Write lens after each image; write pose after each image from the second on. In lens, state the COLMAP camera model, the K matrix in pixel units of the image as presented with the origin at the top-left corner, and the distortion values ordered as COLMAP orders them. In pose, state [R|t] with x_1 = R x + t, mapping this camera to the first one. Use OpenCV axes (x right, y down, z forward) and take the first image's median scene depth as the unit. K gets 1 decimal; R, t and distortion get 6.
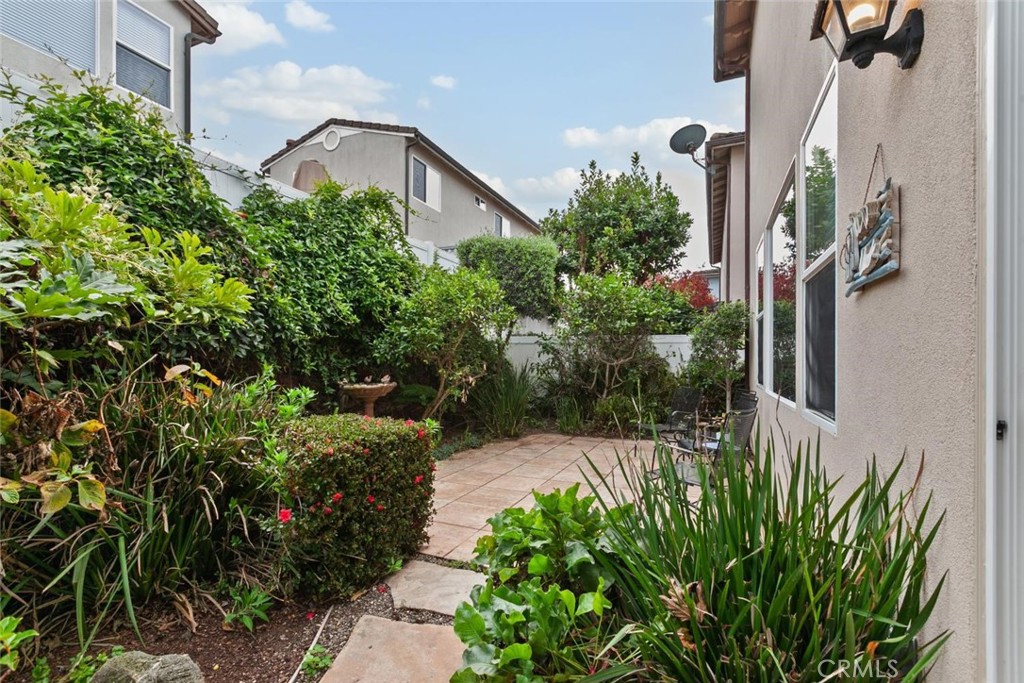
lens RADIAL K [[473.1, 0, 512.3], [0, 473.1, 358.3], [0, 0, 1]] dist [0.001446, -0.001095]
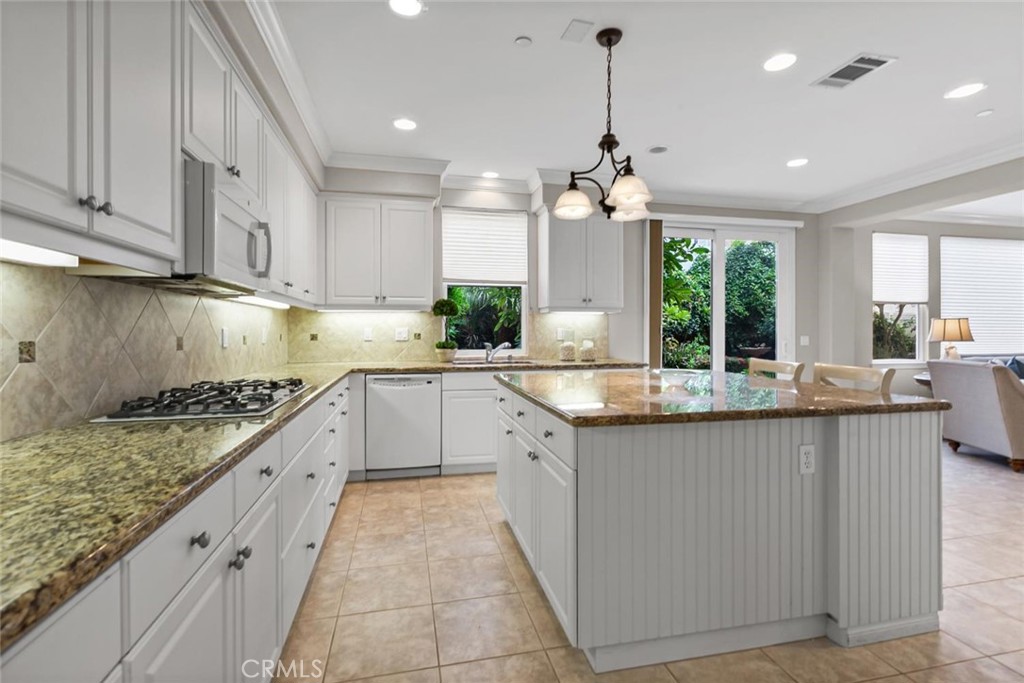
lens RADIAL K [[473.1, 0, 511.9], [0, 473.1, 334.3], [0, 0, 1]] dist [0.001446, -0.001095]
pose [[0.597028, 0.001804, -0.802218, 0.648512], [0.007586, 0.999940, 0.007895, -0.021050], [0.802184, -0.010799, 0.596979, -0.928762]]
